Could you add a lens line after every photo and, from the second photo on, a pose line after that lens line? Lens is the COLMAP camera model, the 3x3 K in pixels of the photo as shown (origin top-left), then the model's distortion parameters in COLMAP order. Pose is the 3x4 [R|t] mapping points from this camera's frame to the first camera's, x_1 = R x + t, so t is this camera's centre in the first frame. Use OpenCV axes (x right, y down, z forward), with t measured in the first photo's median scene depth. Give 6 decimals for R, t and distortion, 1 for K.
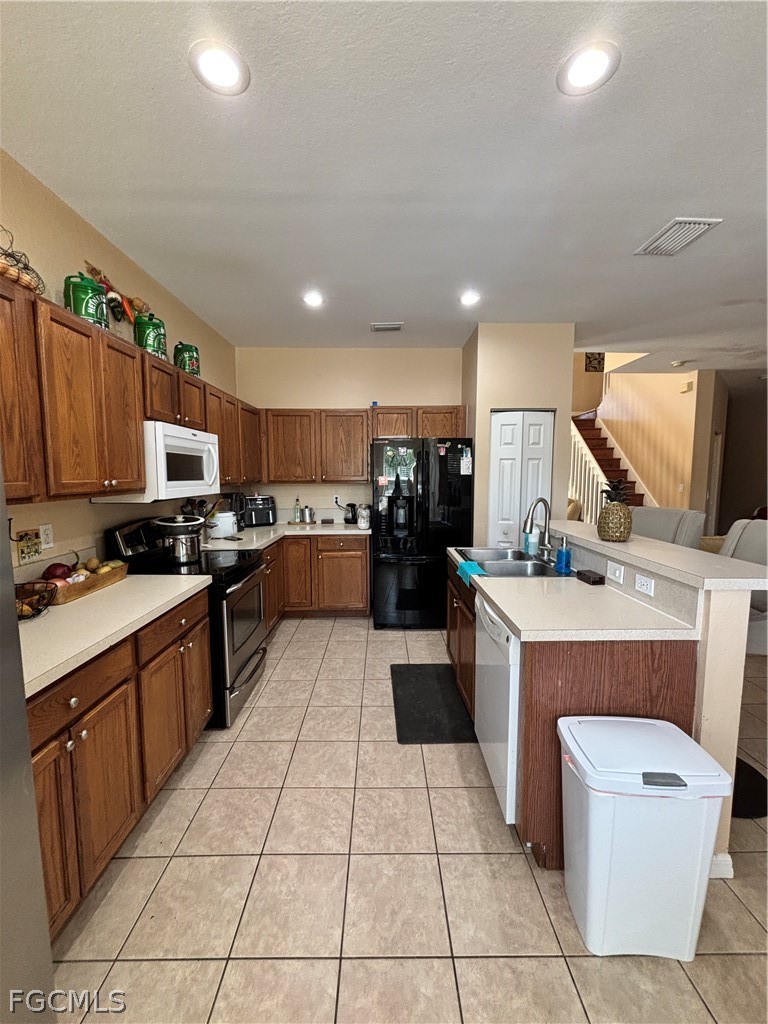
lens RADIAL K [[414.7, 0, 384.6], [0, 414.7, 511.0], [0, 0, 1]] dist [0.003876, 0.000048]
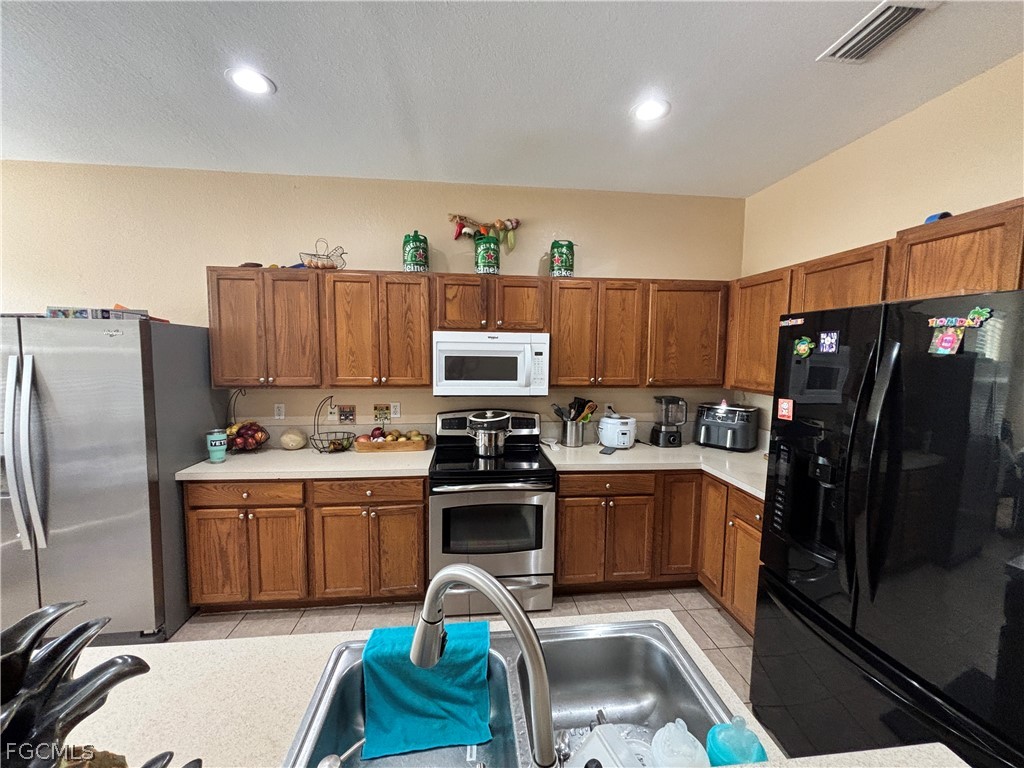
lens RADIAL K [[414.7, 0, 513.9], [0, 414.7, 383.6], [0, 0, 1]] dist [0.003876, 0.000048]
pose [[0.114846, 0.084149, -0.989813, 0.591911], [-0.100451, 0.992282, 0.072703, -0.149462], [0.988291, 0.091078, 0.122413, 0.941110]]
